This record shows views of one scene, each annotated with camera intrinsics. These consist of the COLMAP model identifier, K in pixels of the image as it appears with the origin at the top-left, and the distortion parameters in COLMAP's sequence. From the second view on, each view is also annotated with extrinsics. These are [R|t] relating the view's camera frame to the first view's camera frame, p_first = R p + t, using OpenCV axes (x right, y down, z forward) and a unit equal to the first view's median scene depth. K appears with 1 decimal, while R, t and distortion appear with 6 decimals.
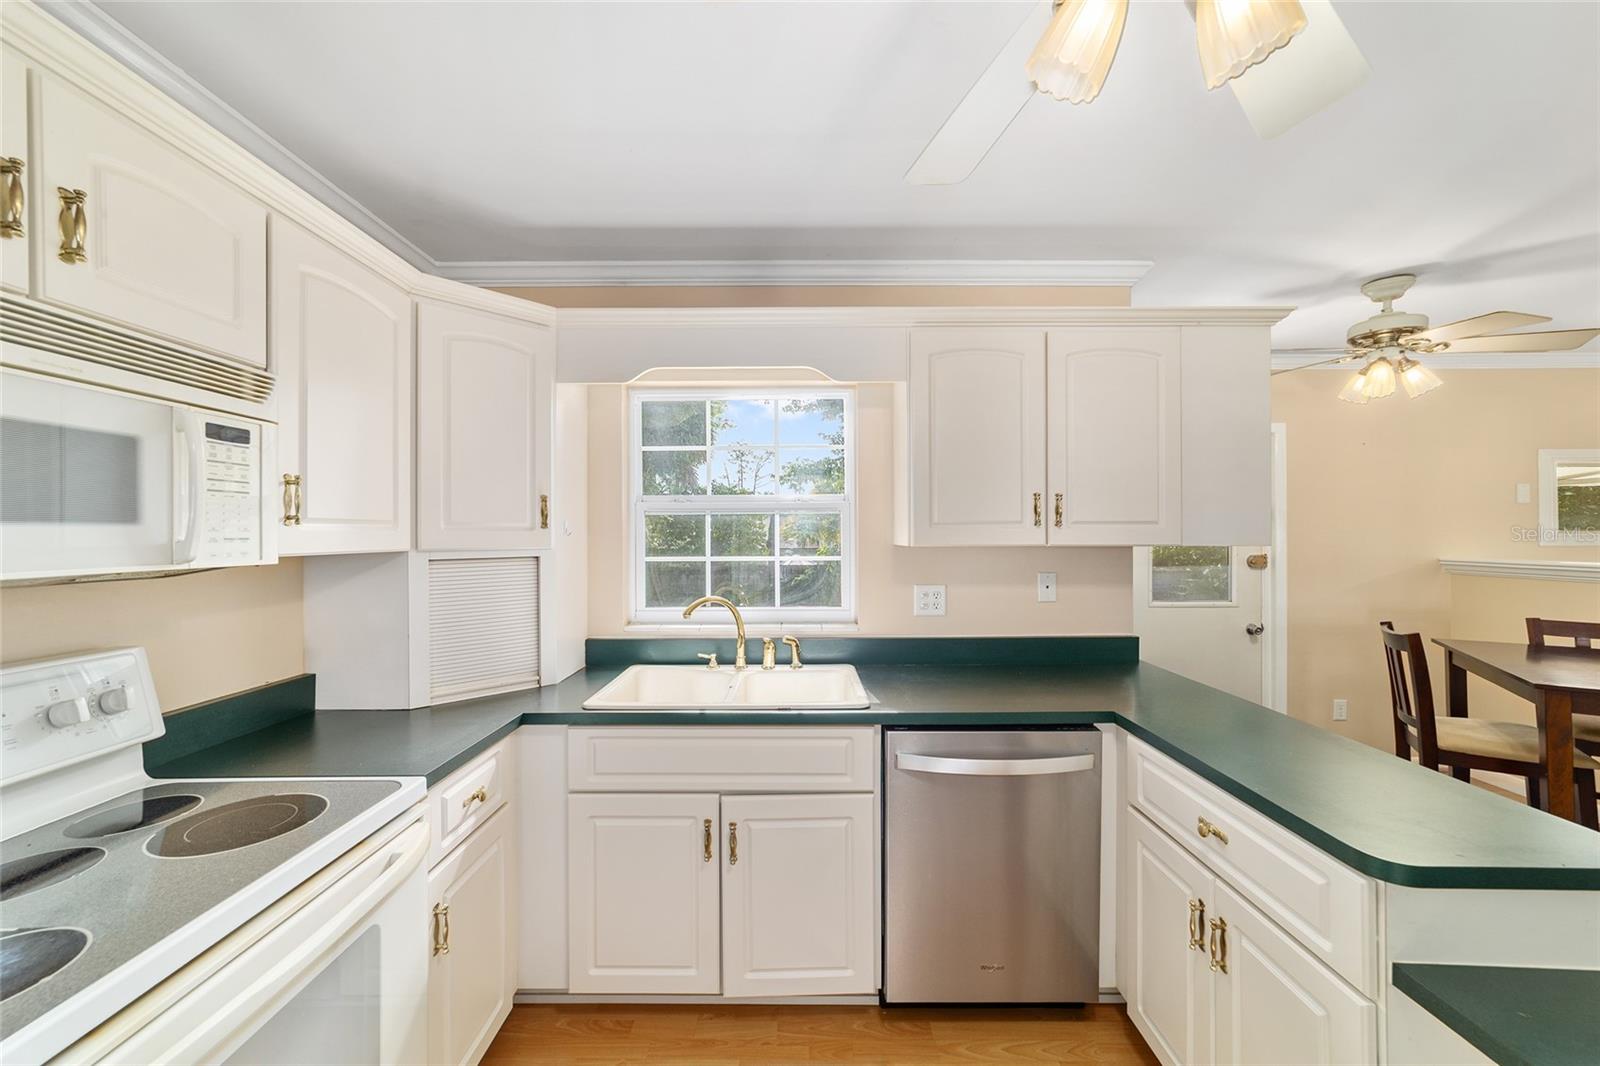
lens RADIAL K [[607.6, 0, 799.0], [0, 607.6, 536.0], [0, 0, 1]] dist [0.001073, 0.000358]
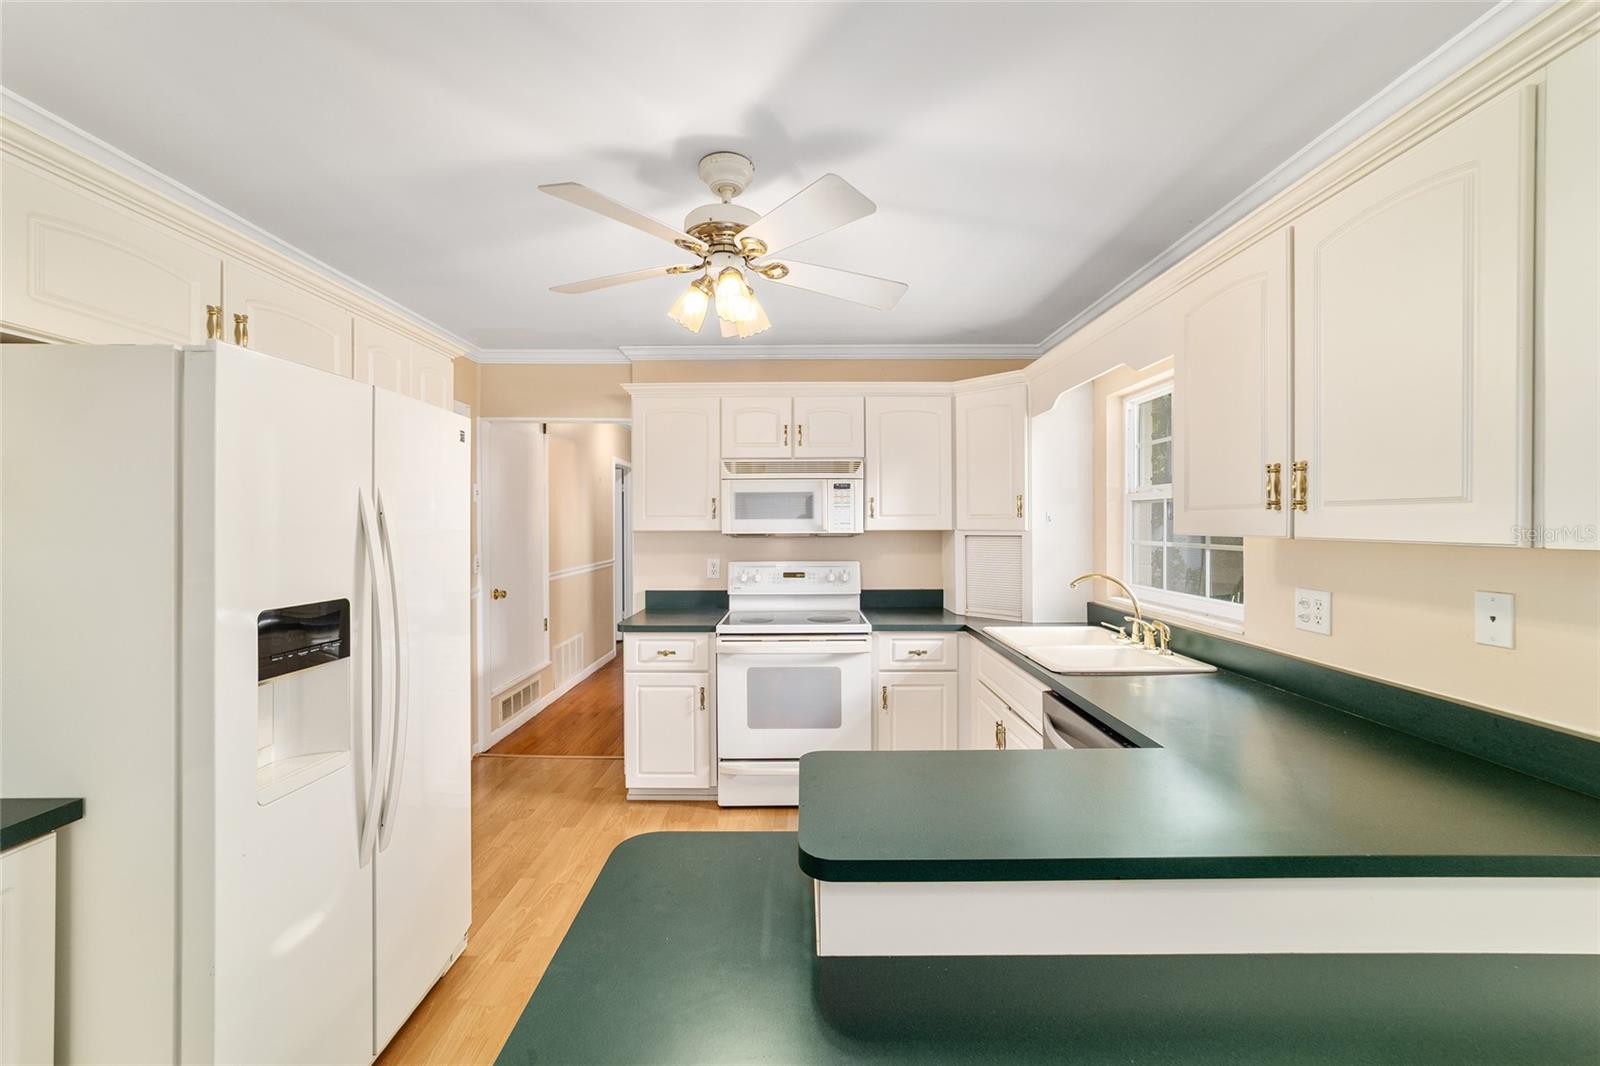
lens RADIAL K [[624.2, 0, 798.8], [0, 624.2, 527.4], [0, 0, 1]] dist [-0.020430, 0.009085]
pose [[0.003632, 0.011659, -0.999925, 1.098121], [0.001527, 0.999931, 0.011664, -0.005366], [0.999992, -0.001570, 0.003614, 0.435487]]
